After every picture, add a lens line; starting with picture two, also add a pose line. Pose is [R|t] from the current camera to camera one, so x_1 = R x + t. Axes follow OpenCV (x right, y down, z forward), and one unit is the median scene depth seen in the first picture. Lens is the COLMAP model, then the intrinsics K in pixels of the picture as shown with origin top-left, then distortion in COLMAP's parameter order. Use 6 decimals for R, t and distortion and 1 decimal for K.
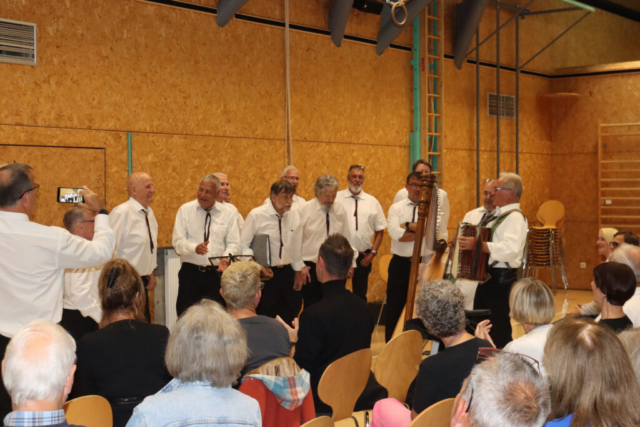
lens RADIAL K [[1003.5, 0, 322.6], [0, 1003.5, 217.8], [0, 0, 1]] dist [0.003586, 0.000000]
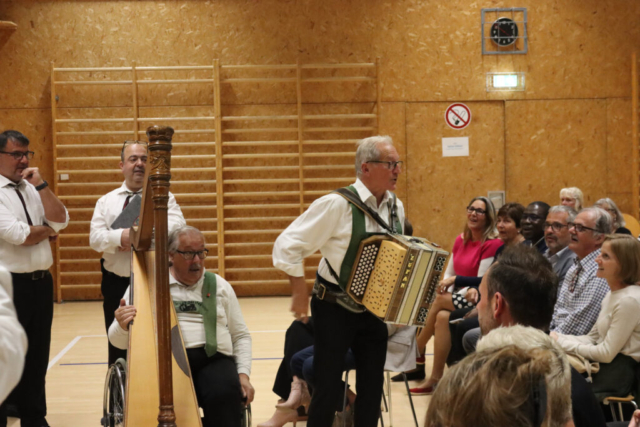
lens RADIAL K [[1178.1, 0, 318.2], [0, 1178.1, 214.2], [0, 0, 1]] dist [-0.007393, 0.000000]
pose [[0.753927, -0.041456, 0.655649, -0.187501], [0.032691, 0.999138, 0.025583, -0.006773], [-0.656144, 0.002146, 0.754632, 0.348426]]
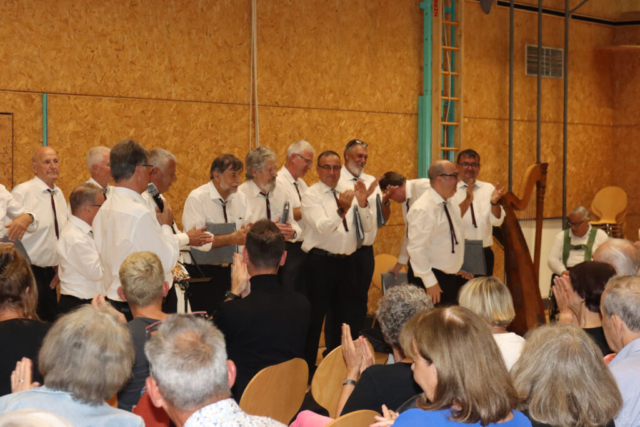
lens RADIAL K [[1383.4, 0, 329.4], [0, 1383.4, 211.4], [0, 0, 1]] dist [0.012487, 0.000000]
pose [[0.999883, 0.011980, -0.009556, 0.035915], [-0.011951, 0.999924, 0.003140, 0.001052], [0.009592, -0.003026, 0.999949, -0.071735]]
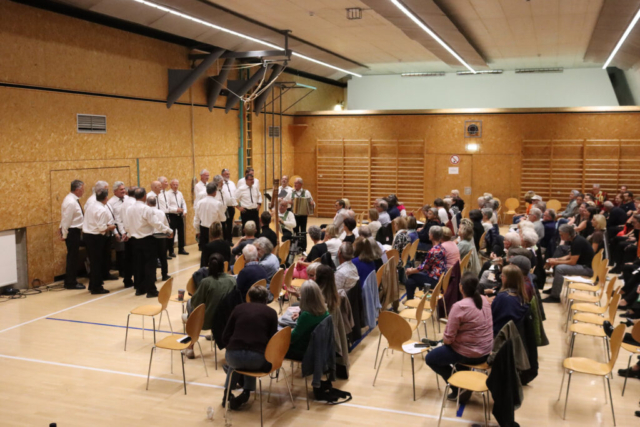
lens RADIAL K [[643.6, 0, 320.5], [0, 643.6, 215.2], [0, 0, 1]] dist [-0.046606, 0.000000]
pose [[0.950054, -0.025002, 0.311083, -0.215017], [-0.000872, 0.996569, 0.082757, -0.065417], [-0.312084, -0.078895, 0.946773, -0.460090]]
